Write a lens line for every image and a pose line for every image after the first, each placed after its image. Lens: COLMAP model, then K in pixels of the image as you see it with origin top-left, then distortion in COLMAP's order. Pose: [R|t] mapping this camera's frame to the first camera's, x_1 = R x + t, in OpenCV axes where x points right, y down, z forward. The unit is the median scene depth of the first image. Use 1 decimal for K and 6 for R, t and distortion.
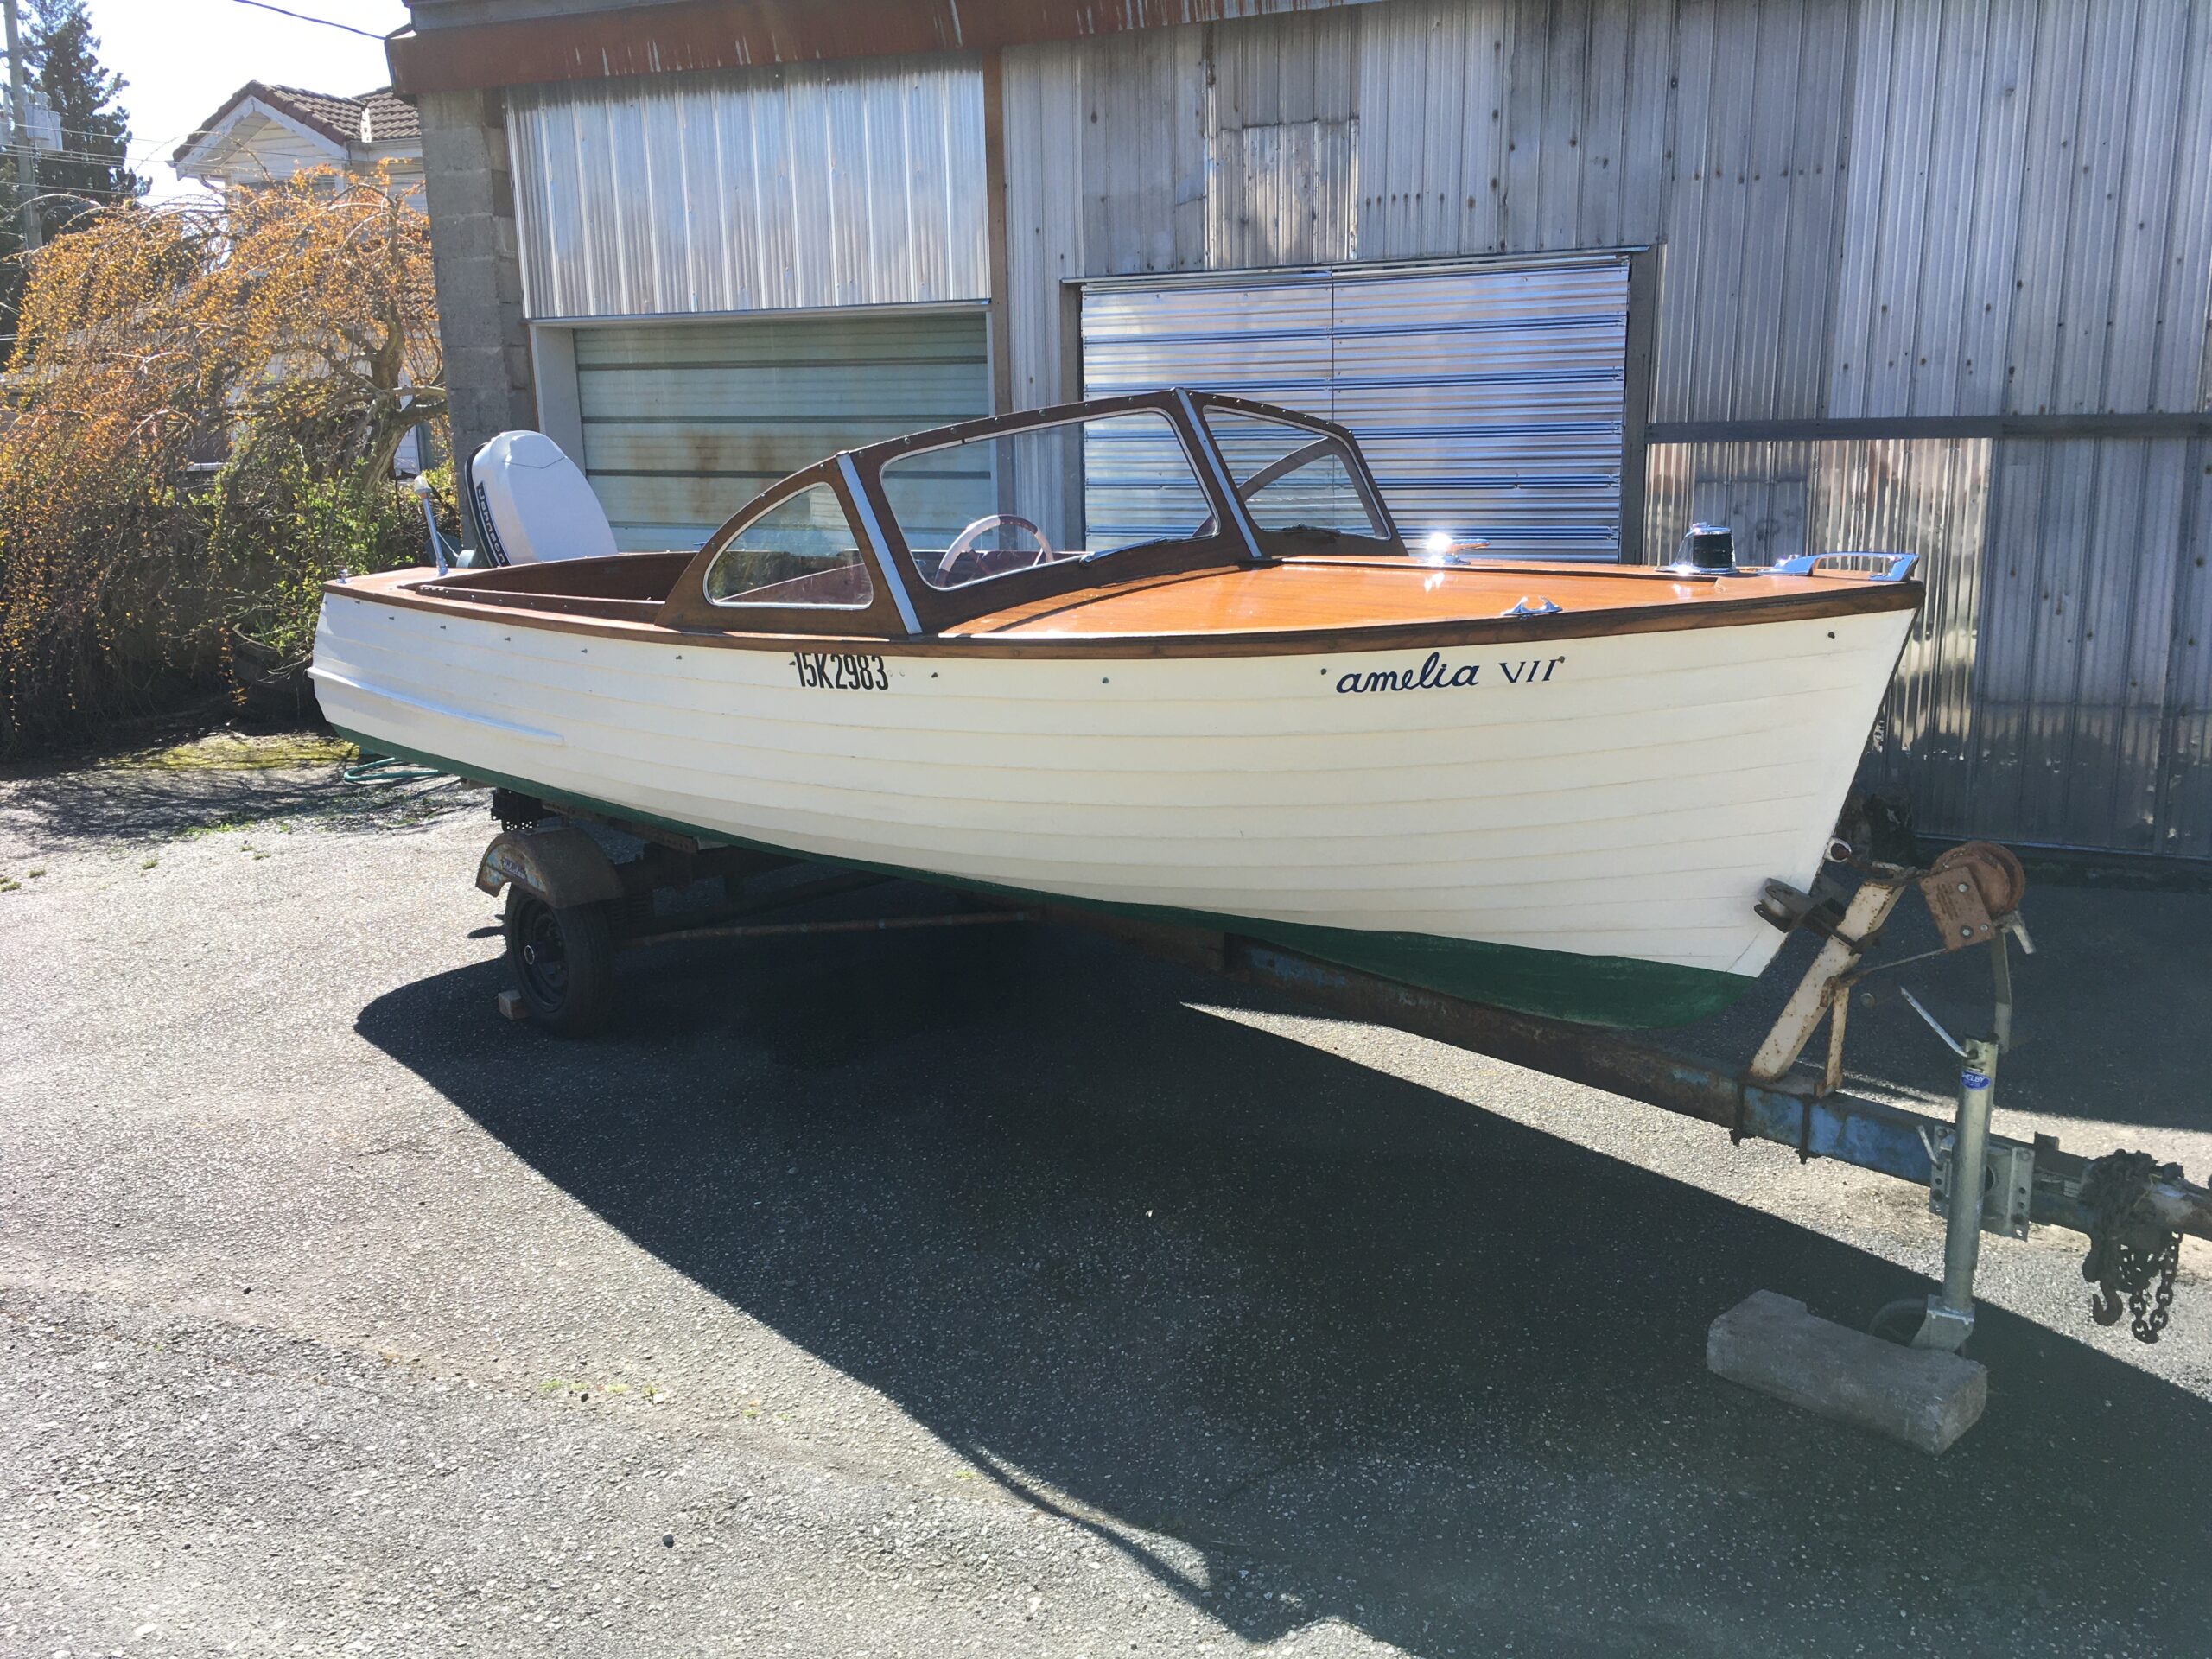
lens RADIAL K [[1904.6, 0, 1106.0], [0, 1904.6, 829.5], [0, 0, 1]] dist [0.072566, -0.001176]
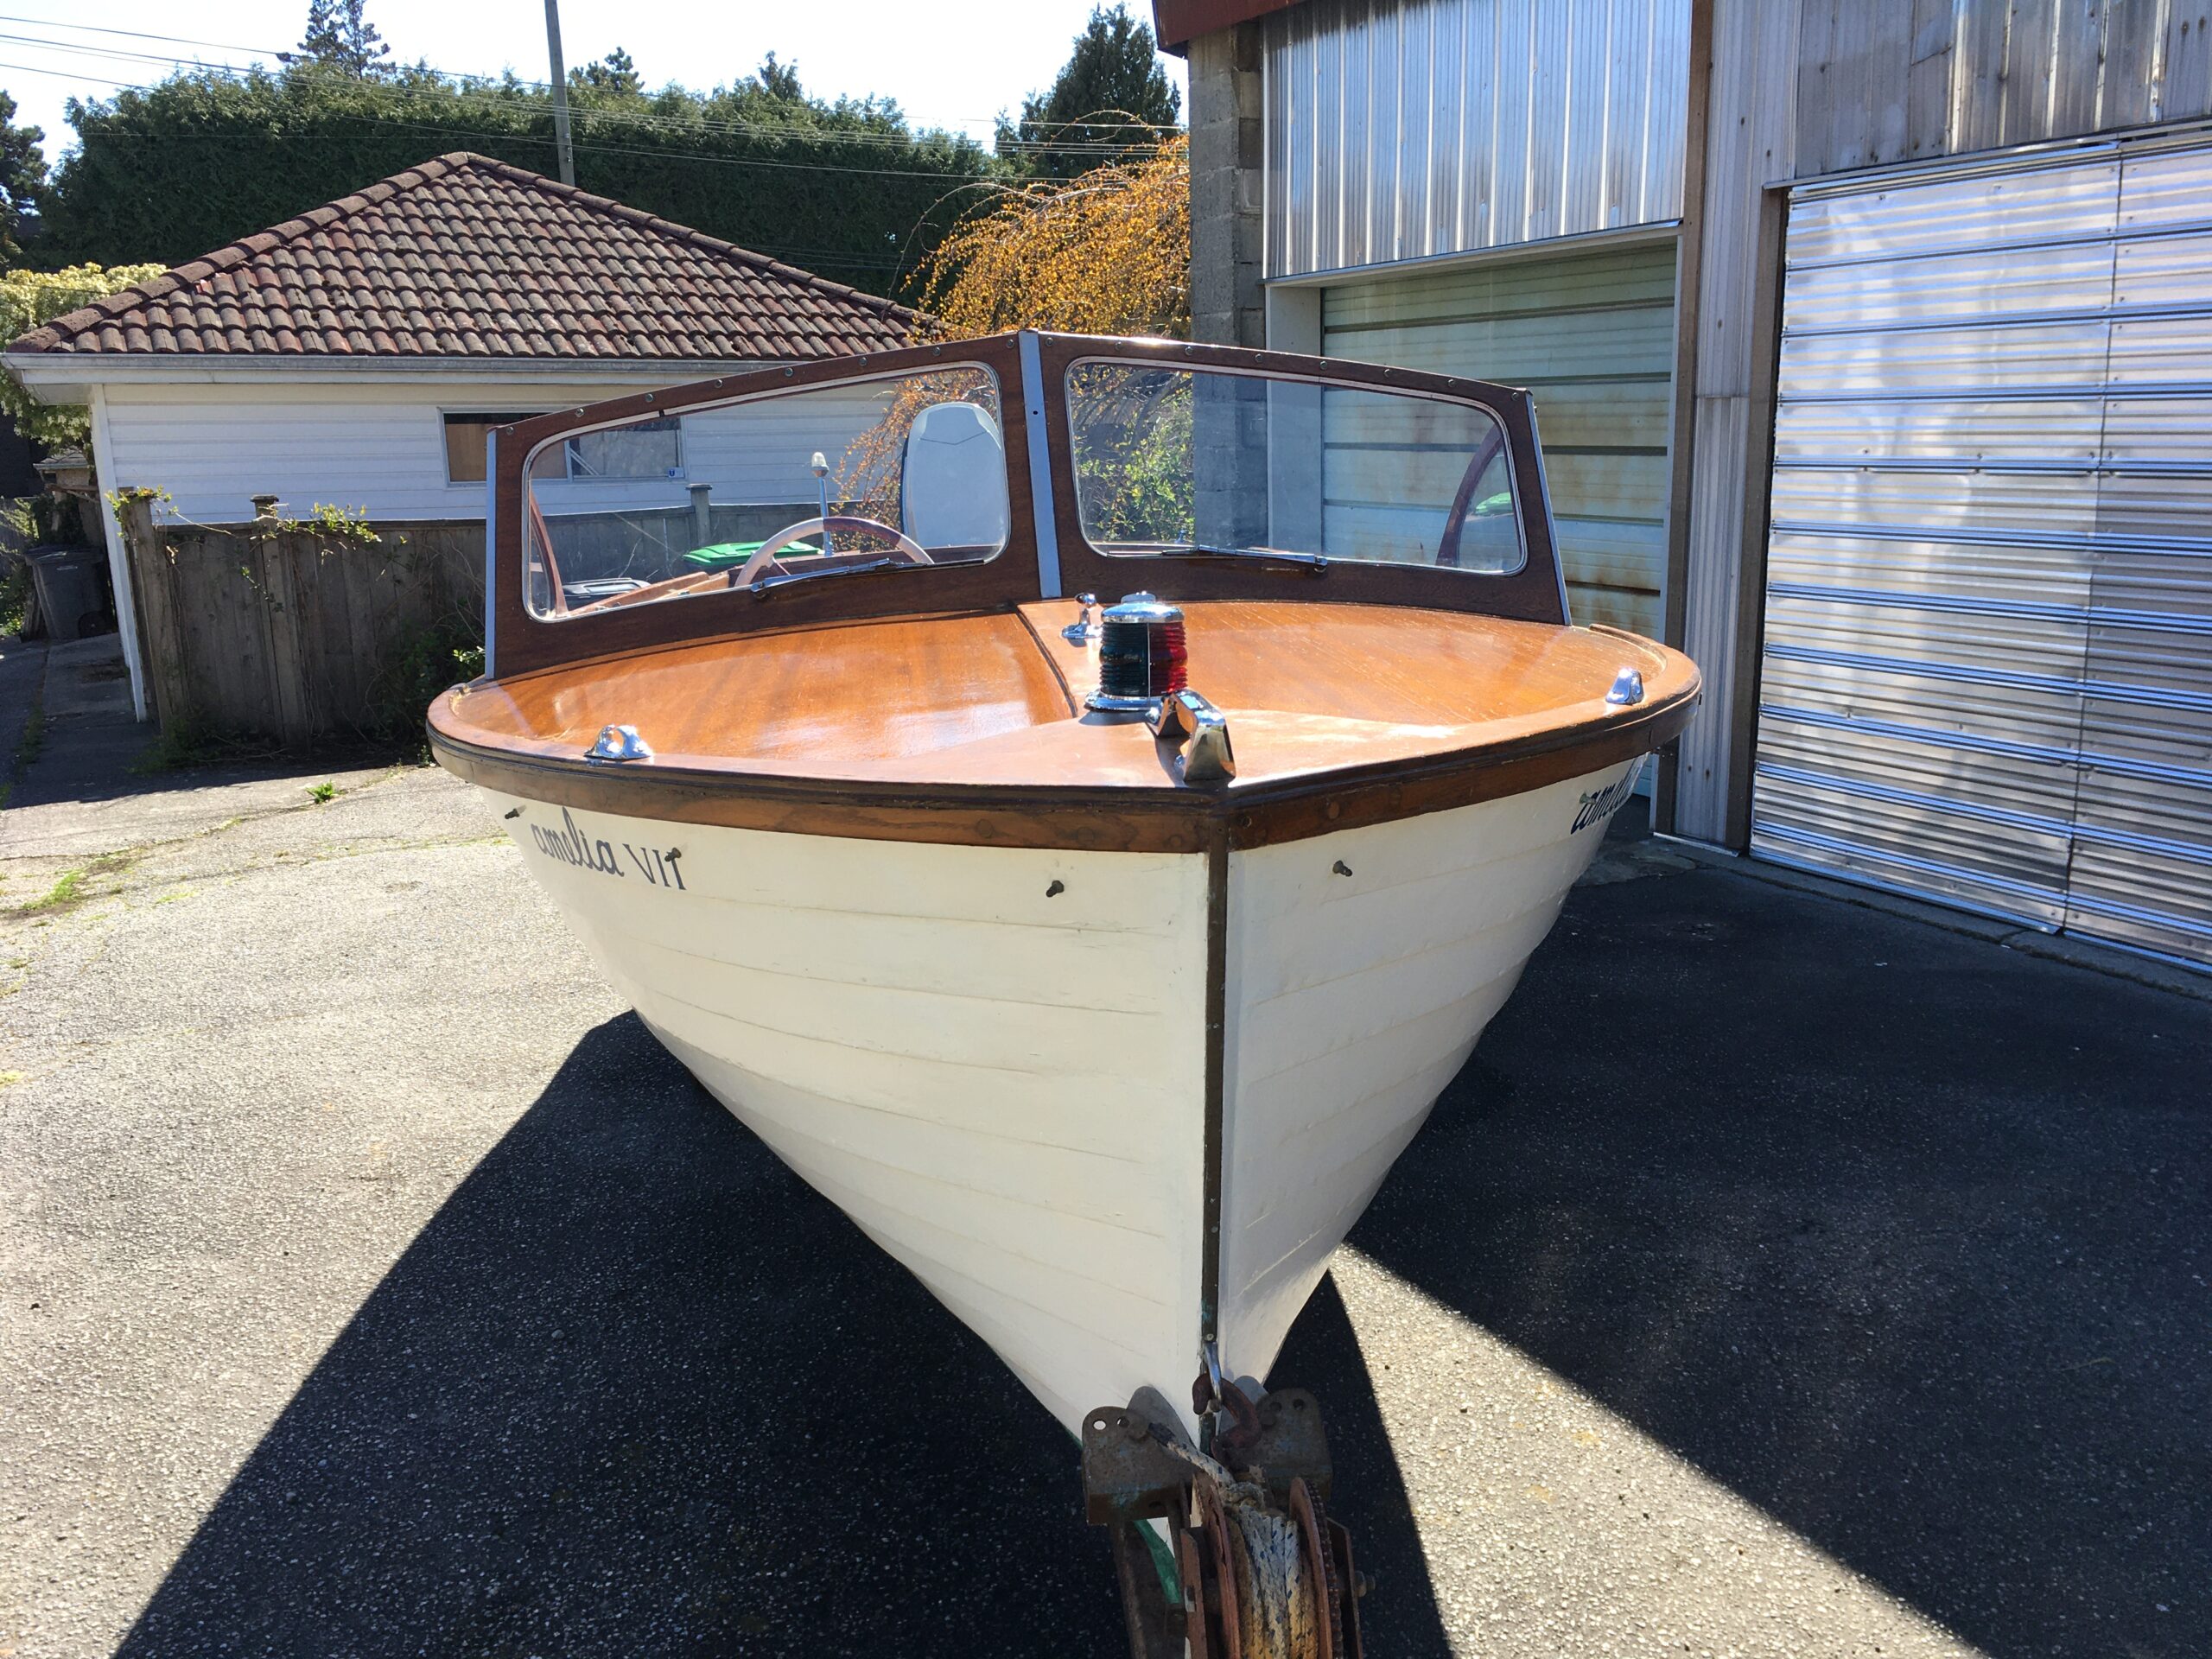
lens RADIAL K [[1898.2, 0, 1106.0], [0, 1898.2, 829.5], [0, 0, 1]] dist [0.097634, -0.147123]
pose [[0.797258, 0.127910, -0.589931, 0.241867], [-0.119592, 0.991390, 0.053332, -0.051057], [0.591673, 0.028032, 0.805691, 0.262031]]
